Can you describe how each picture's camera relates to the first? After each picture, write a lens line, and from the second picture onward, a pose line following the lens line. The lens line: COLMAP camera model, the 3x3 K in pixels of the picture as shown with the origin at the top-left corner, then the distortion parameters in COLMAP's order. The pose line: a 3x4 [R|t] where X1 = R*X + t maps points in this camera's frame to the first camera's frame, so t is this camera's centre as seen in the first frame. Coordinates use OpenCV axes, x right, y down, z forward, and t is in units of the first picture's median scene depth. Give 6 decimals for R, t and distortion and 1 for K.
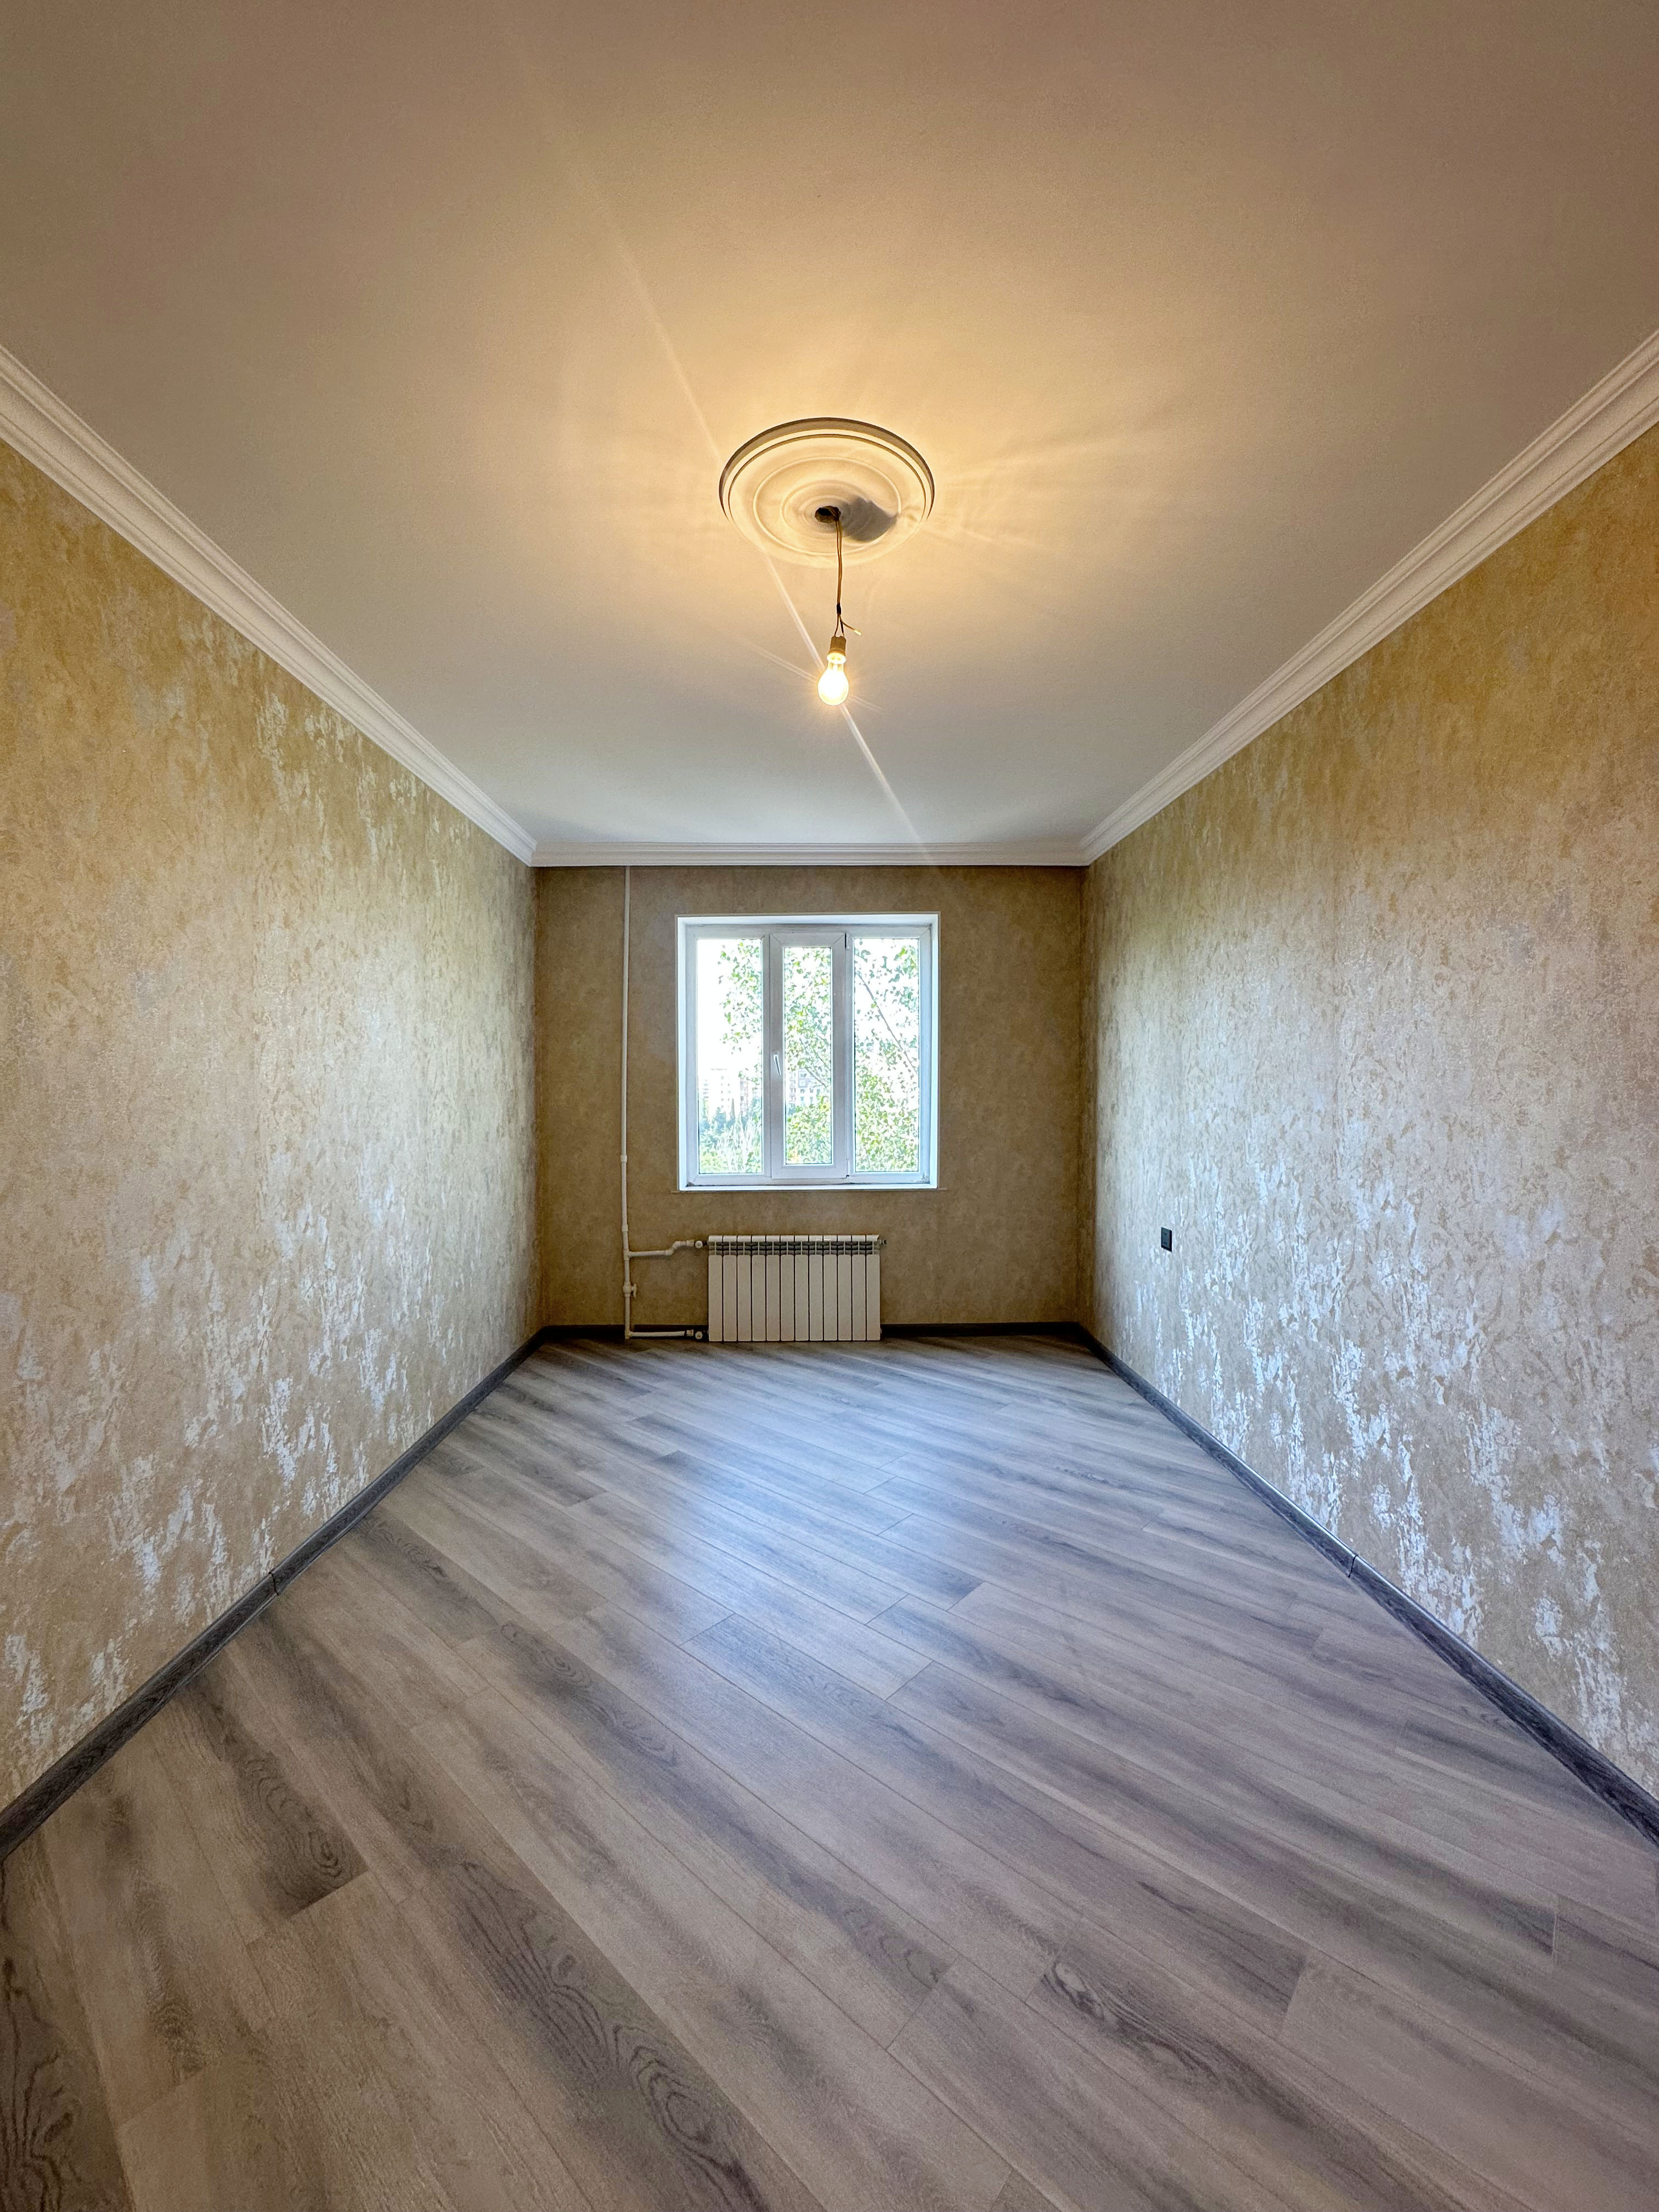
lens RADIAL K [[884.9, 0, 830.2], [0, 884.9, 1101.9], [0, 0, 1]] dist [-0.002311, 0.000445]
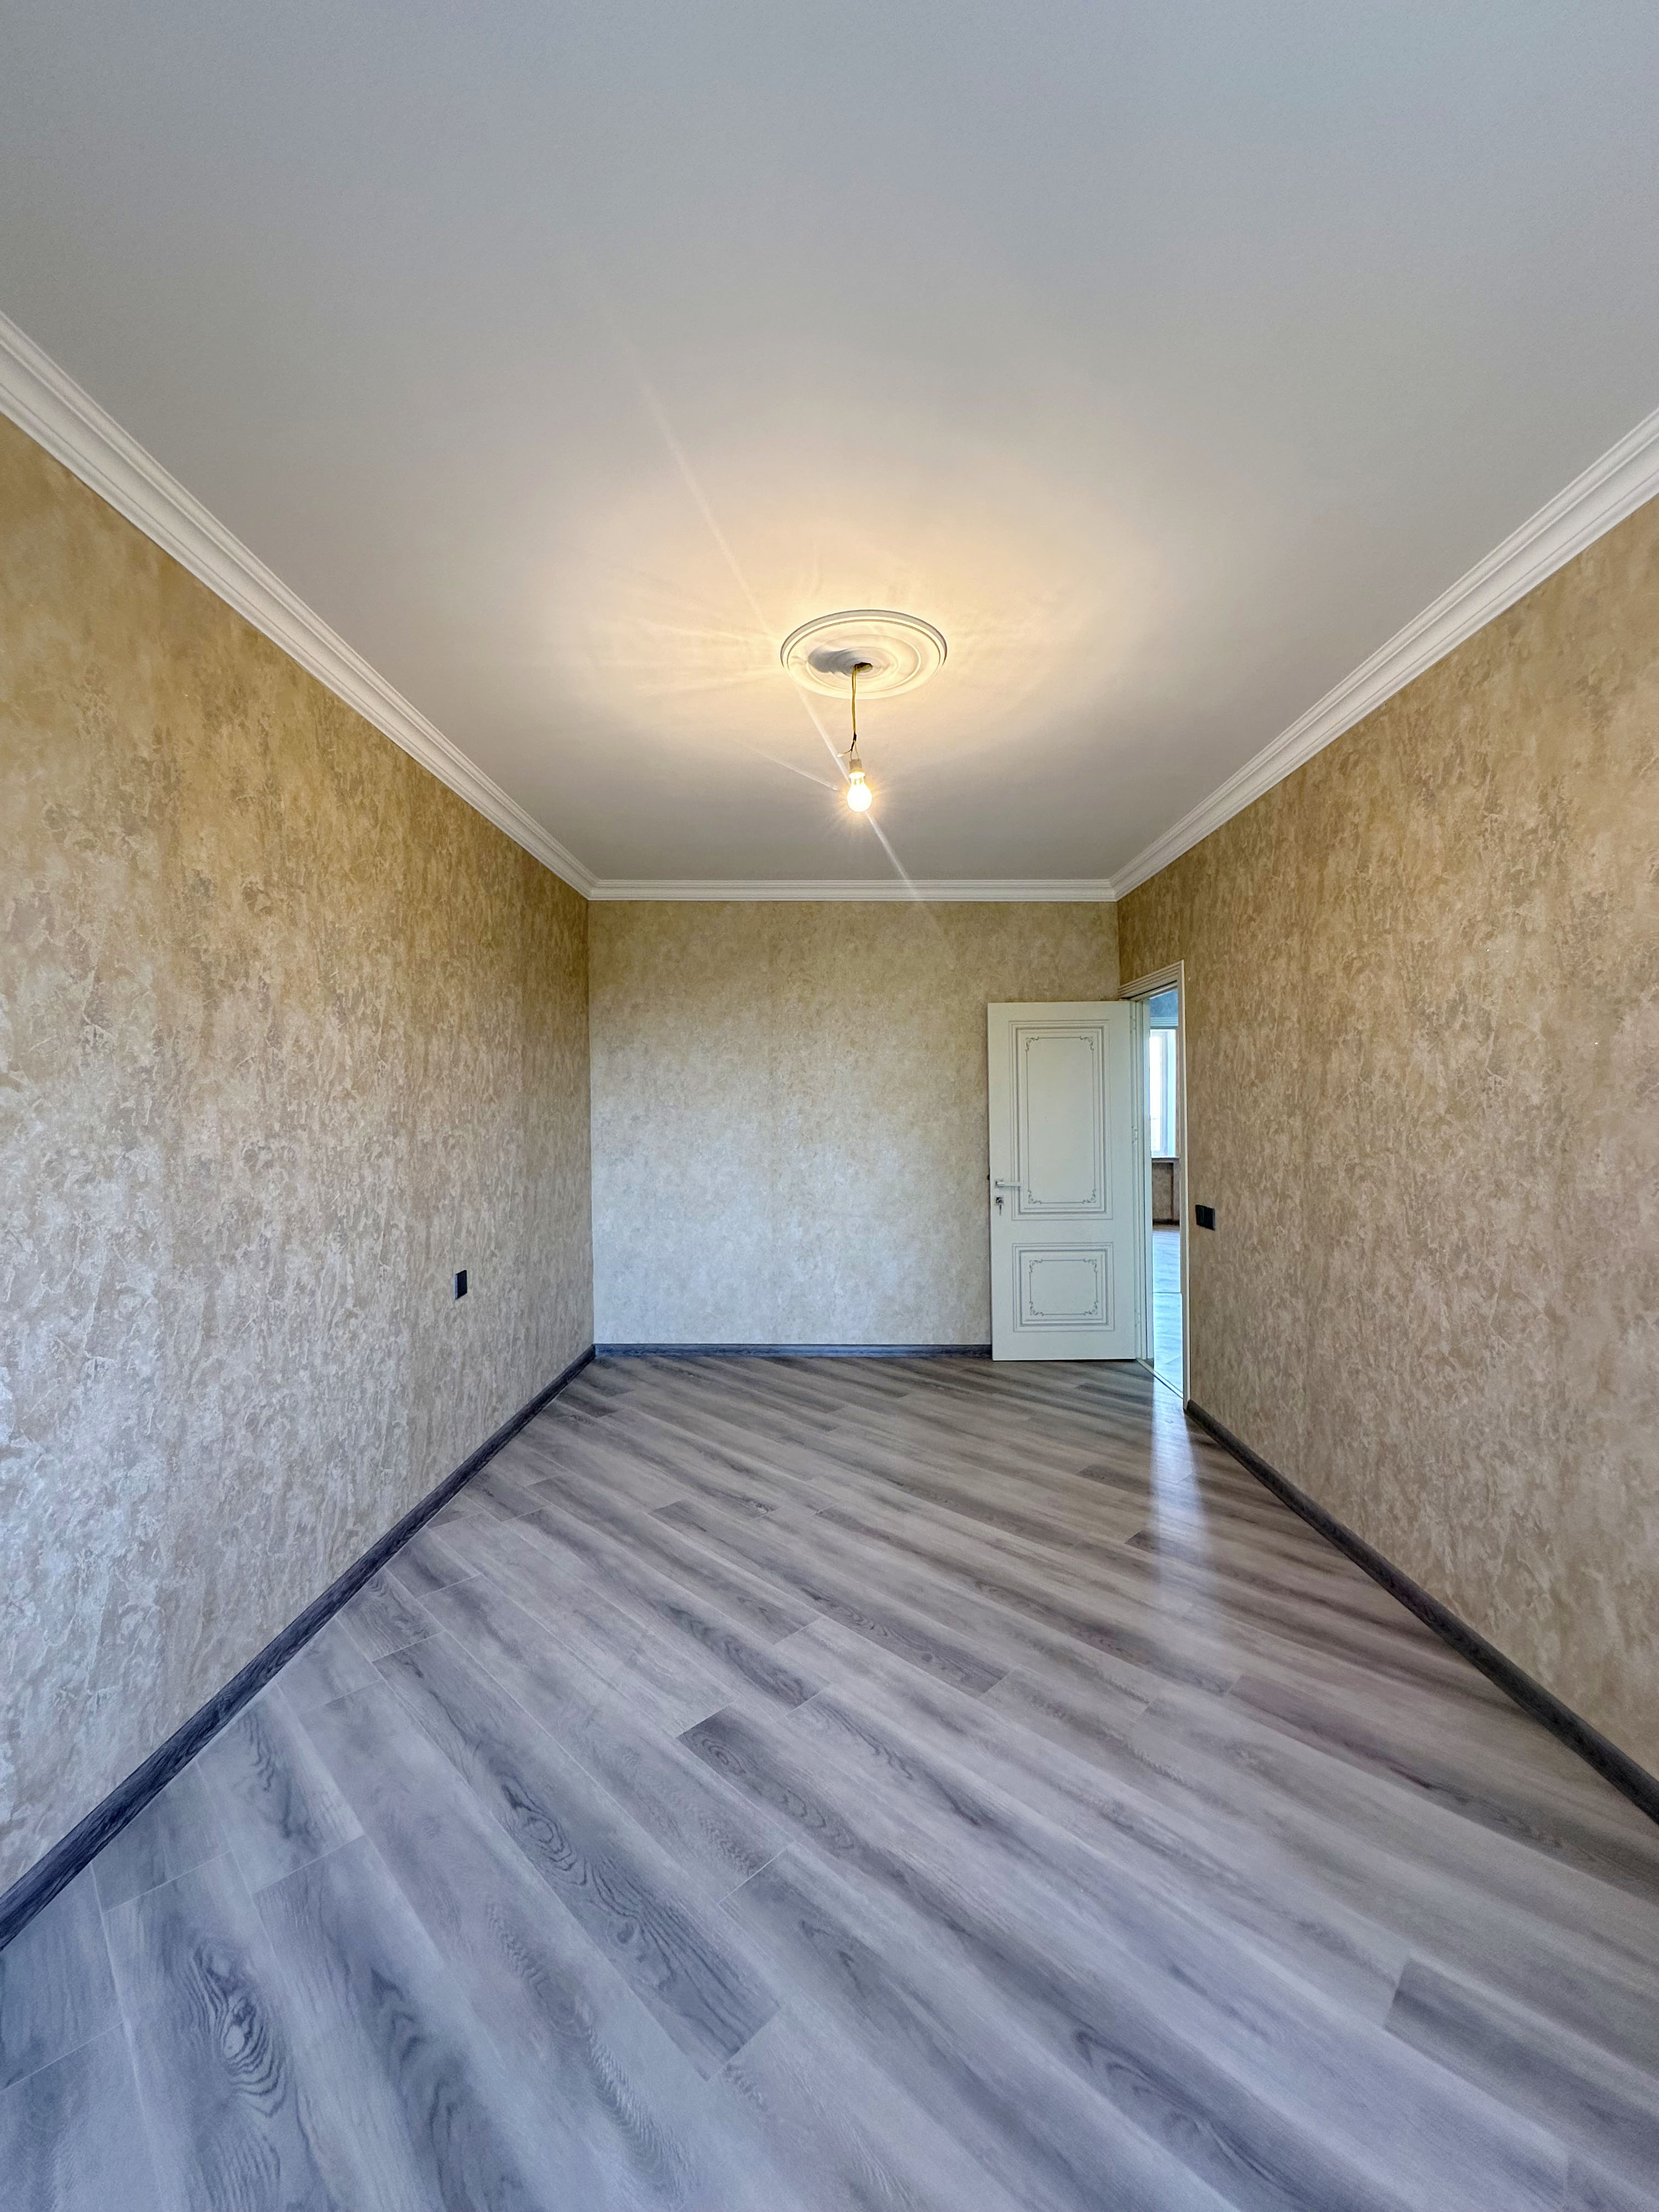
lens RADIAL K [[884.9, 0, 830.2], [0, 884.9, 1101.9], [0, 0, 1]] dist [-0.002311, 0.000445]
pose [[-0.999141, 0.008905, 0.040478, -0.002805], [0.008739, 0.999953, -0.004275, -0.027582], [-0.040514, -0.003918, -0.999171, 2.359633]]
